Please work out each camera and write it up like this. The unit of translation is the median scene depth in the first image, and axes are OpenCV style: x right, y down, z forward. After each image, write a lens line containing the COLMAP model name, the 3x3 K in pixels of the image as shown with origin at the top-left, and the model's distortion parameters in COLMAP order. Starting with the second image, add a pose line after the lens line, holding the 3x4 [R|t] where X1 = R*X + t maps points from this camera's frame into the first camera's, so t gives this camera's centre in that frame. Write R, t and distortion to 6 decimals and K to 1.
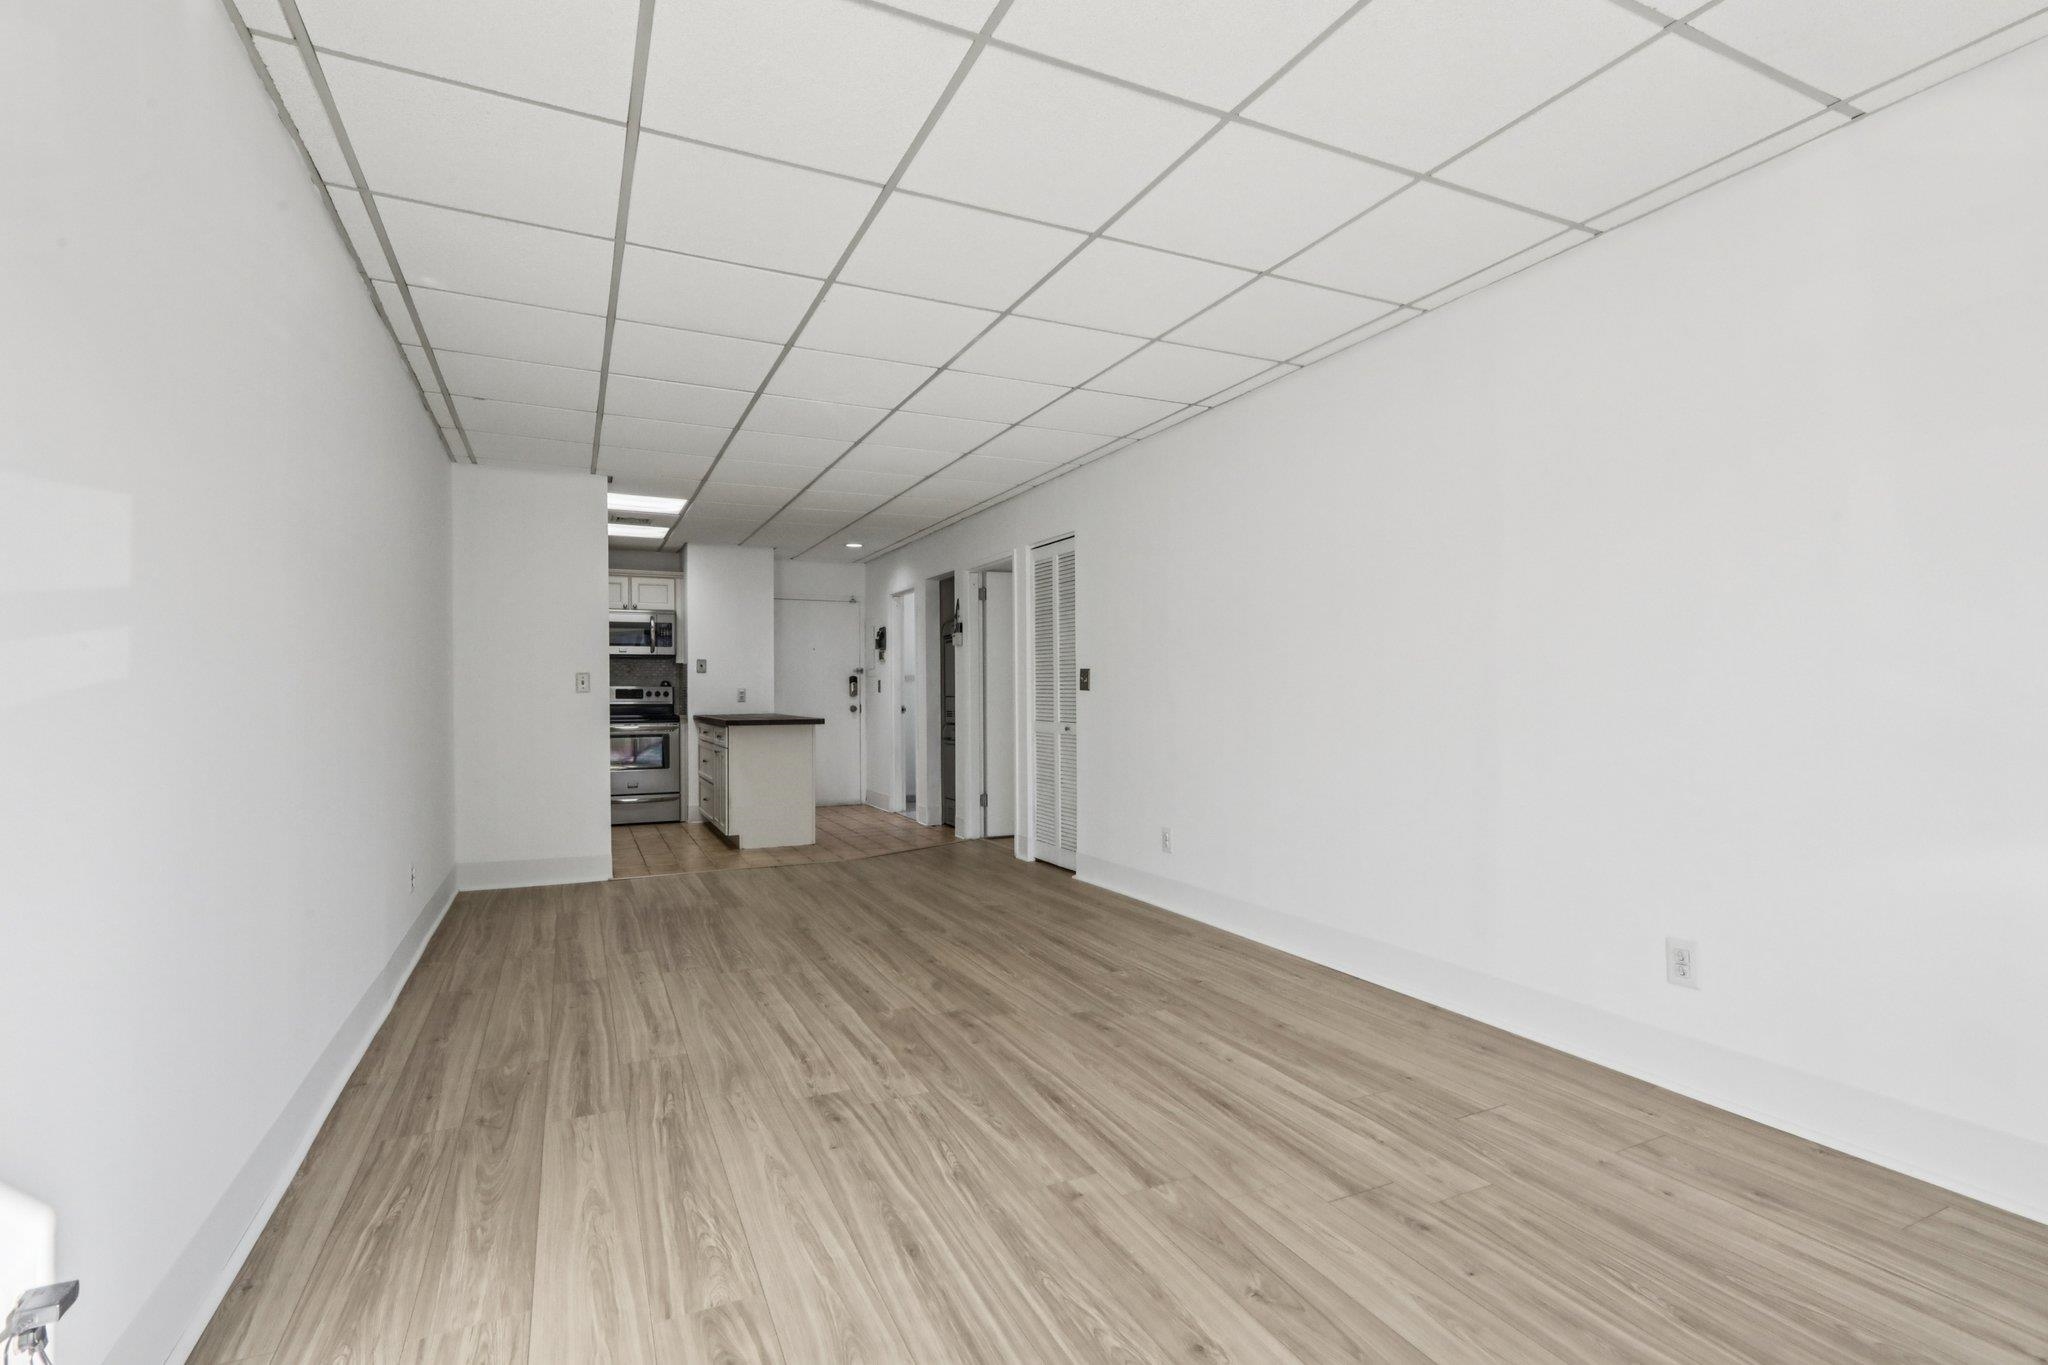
lens RADIAL K [[930.0, 0, 1025.1], [0, 930.0, 697.1], [0, 0, 1]] dist [-0.005531, 0.002850]
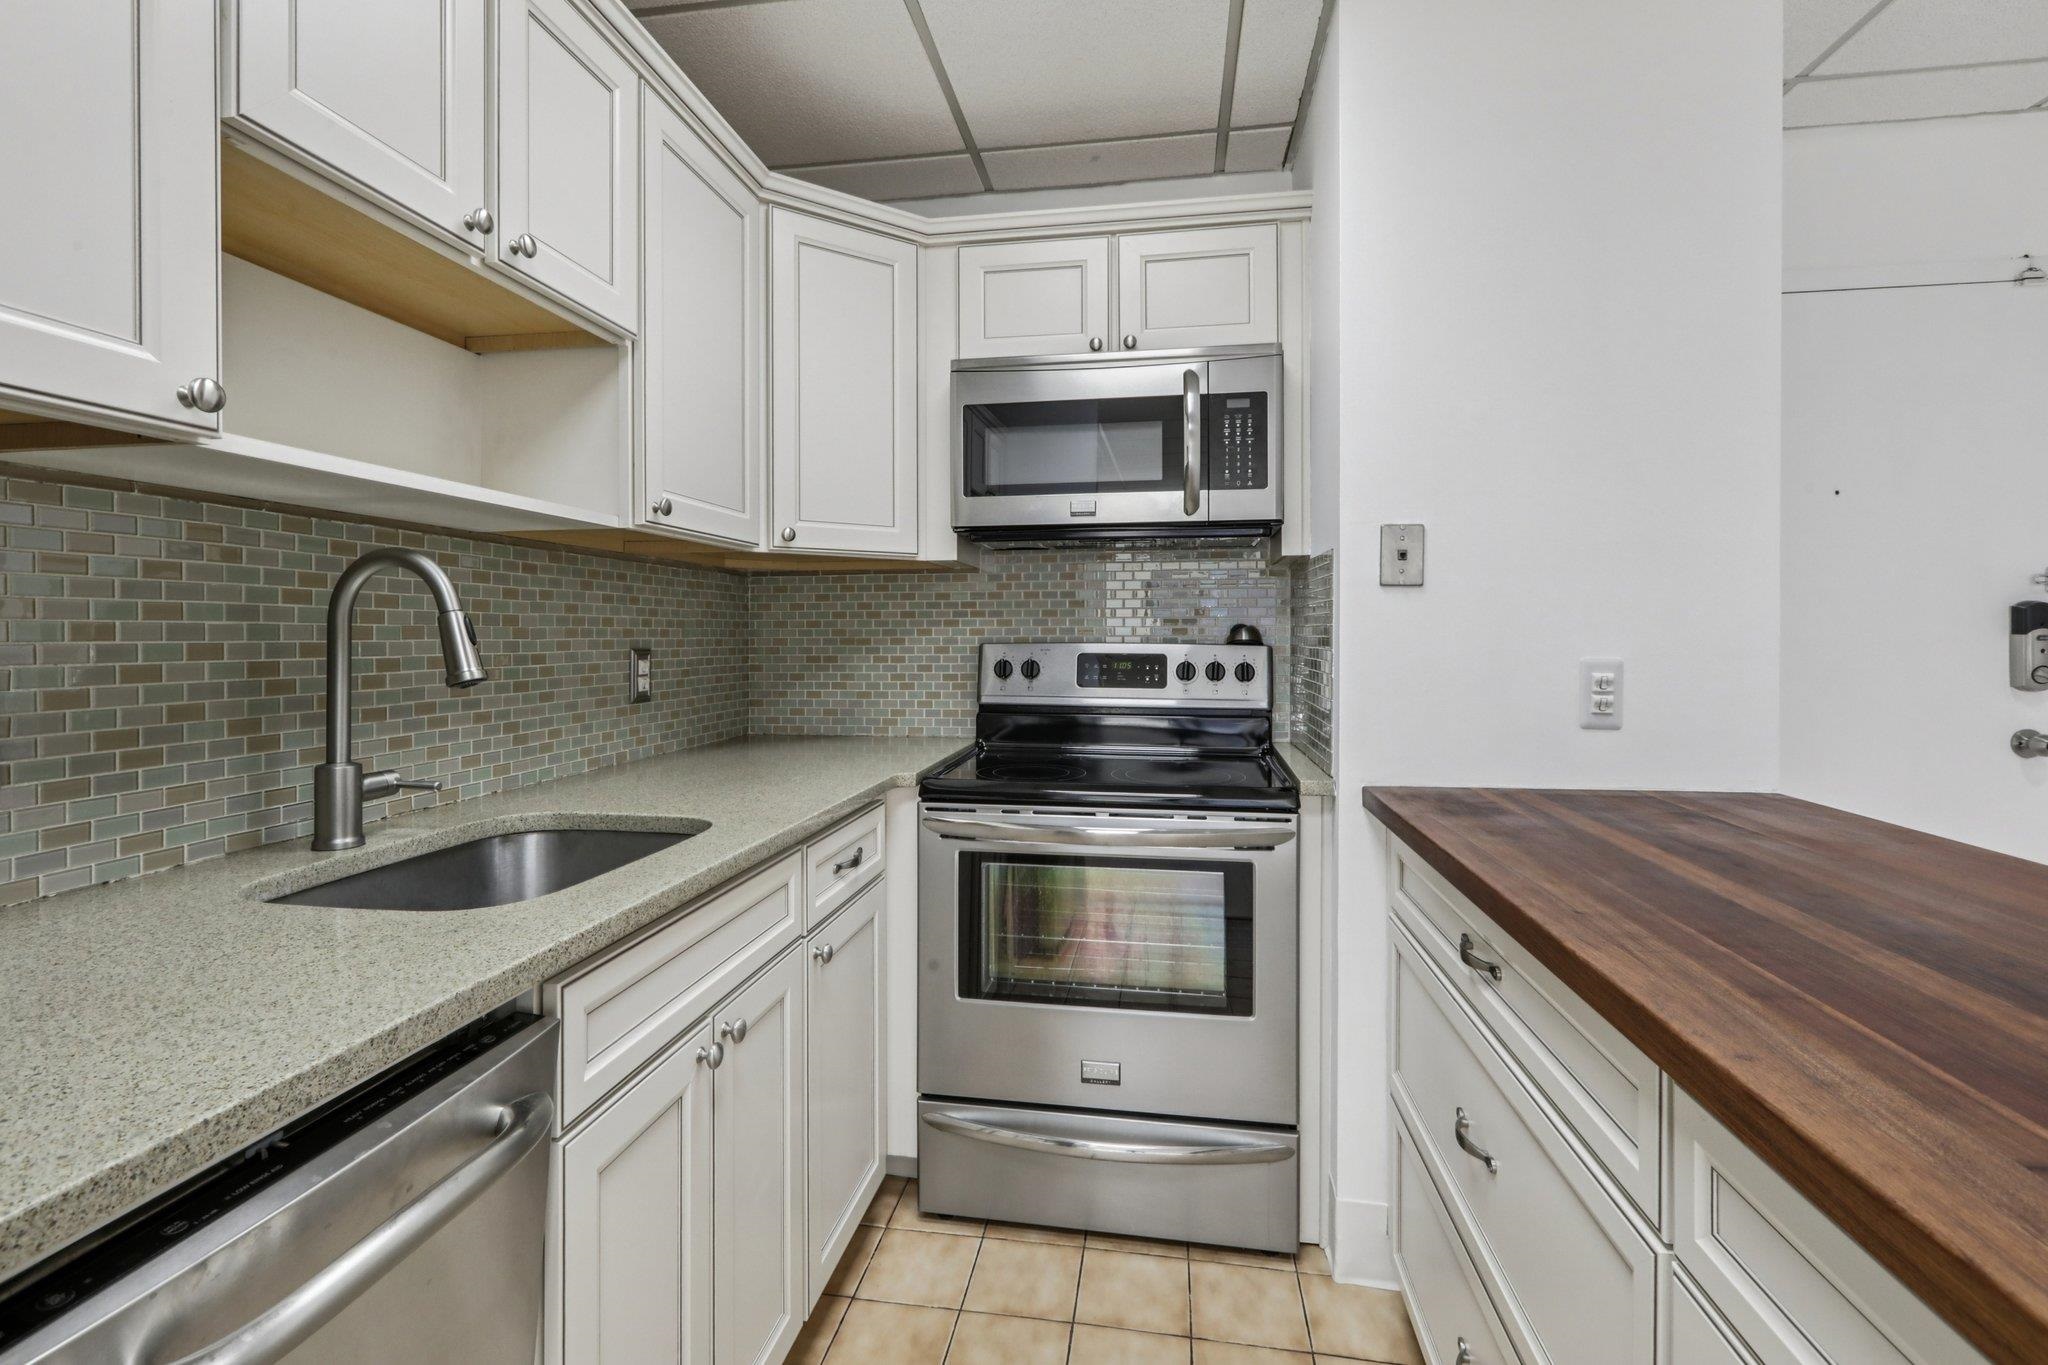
lens RADIAL K [[930.0, 0, 1017.2], [0, 930.0, 635.0], [0, 0, 1]] dist [-0.005531, 0.002850]
pose [[0.814763, 0.005410, -0.579769, -0.495691], [-0.006537, 0.999979, 0.000145, -0.024817], [0.579757, 0.003672, 0.814781, 1.295921]]
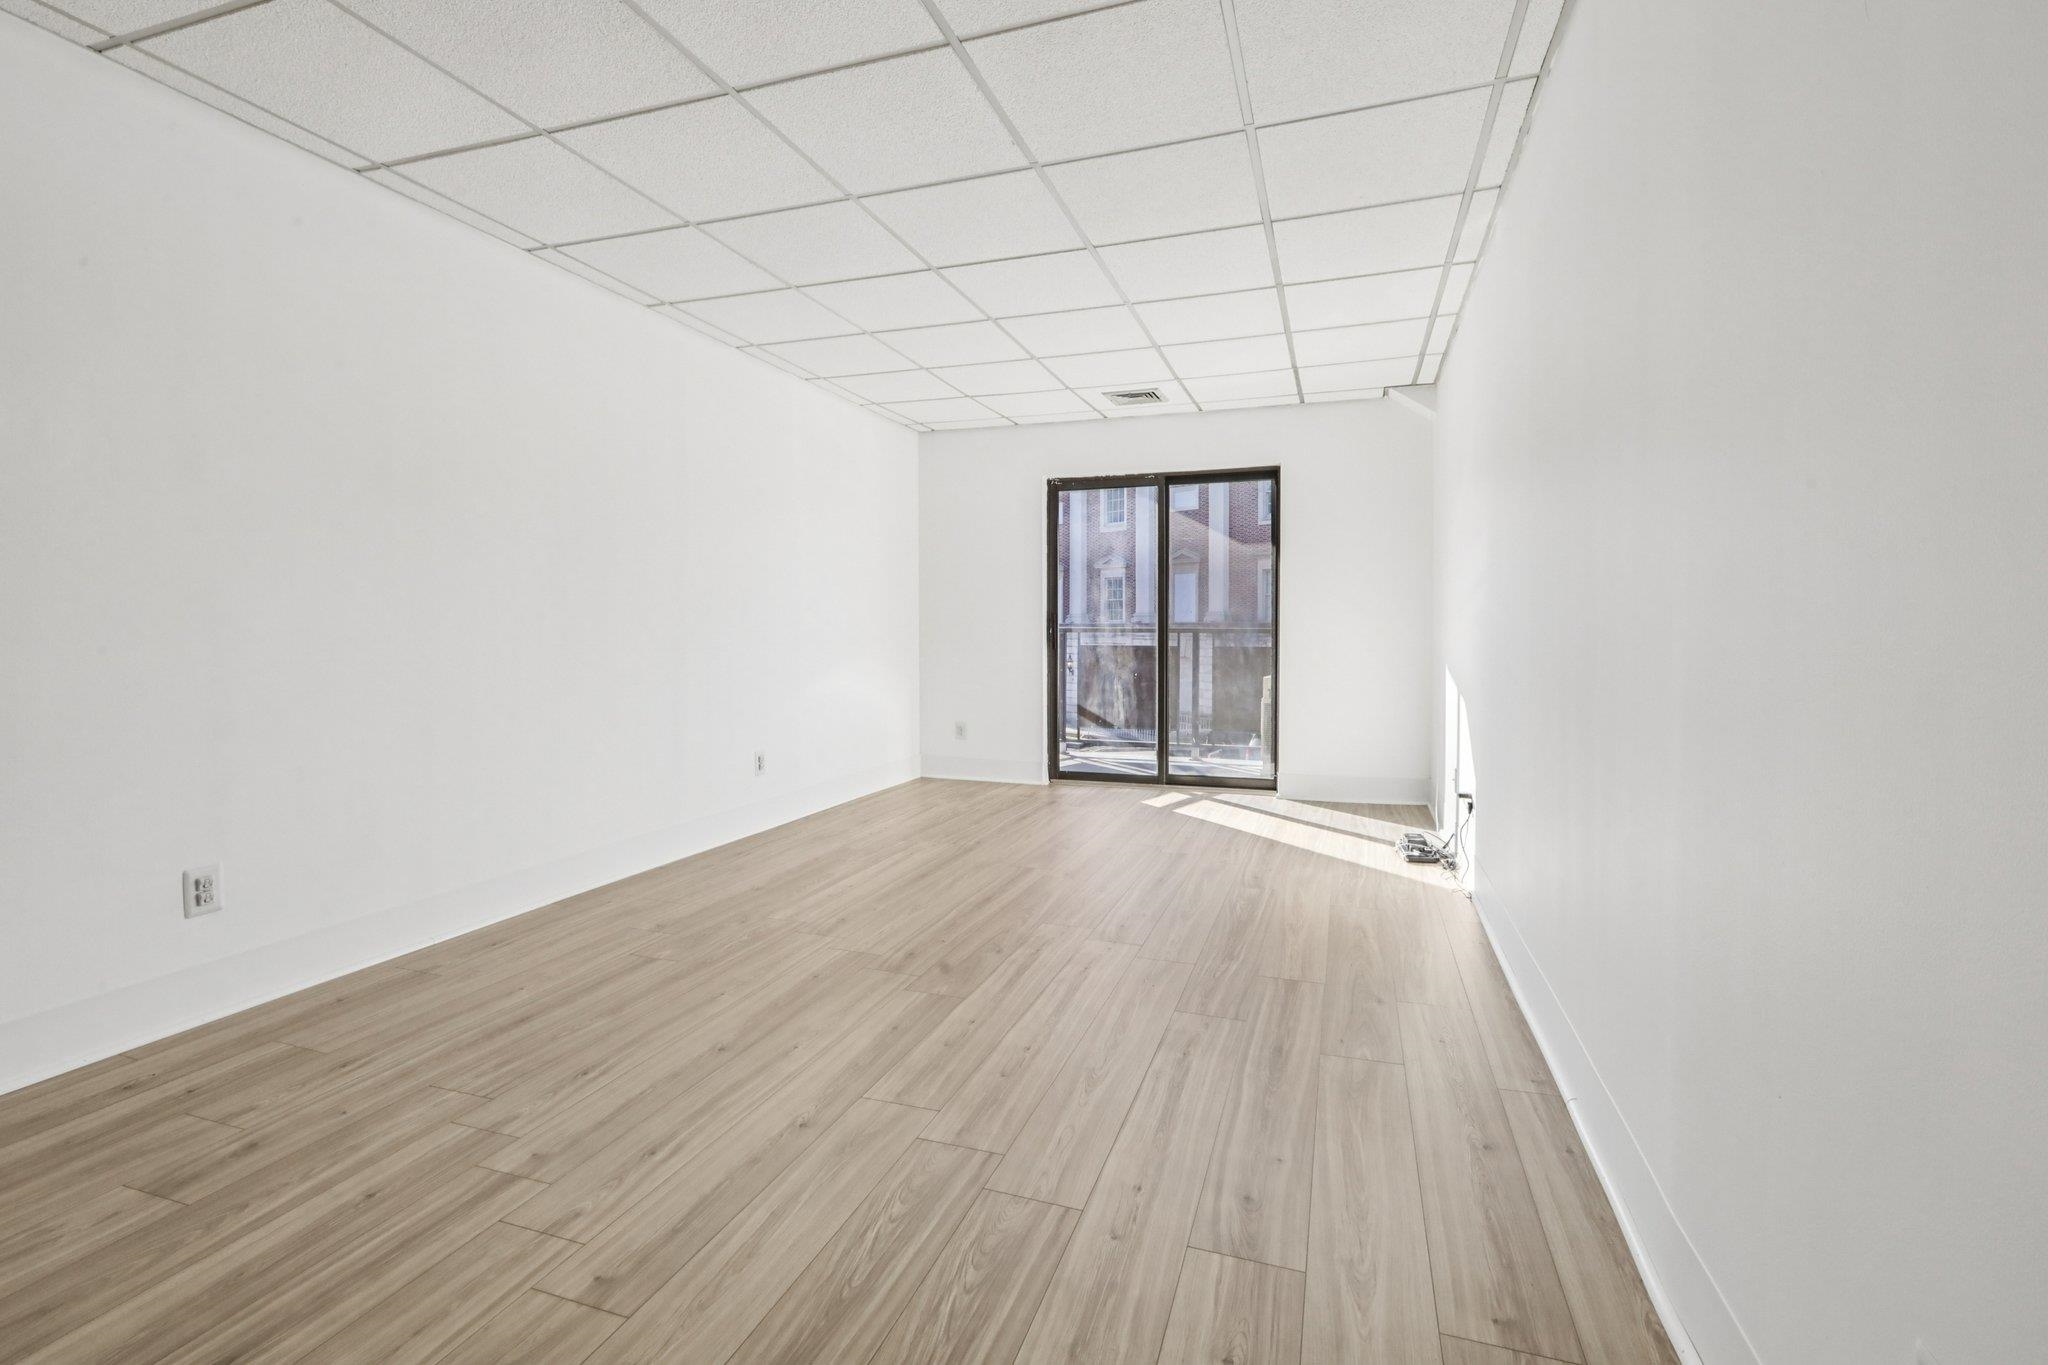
lens RADIAL K [[930.0, 0, 1030.0], [0, 930.0, 623.4], [0, 0, 1]] dist [-0.005531, 0.002850]
pose [[-0.707066, 0.011375, 0.707056, -0.529443], [0.008108, 0.999935, -0.007978, 0.013152], [-0.707101, 0.000092, -0.707113, 1.018060]]
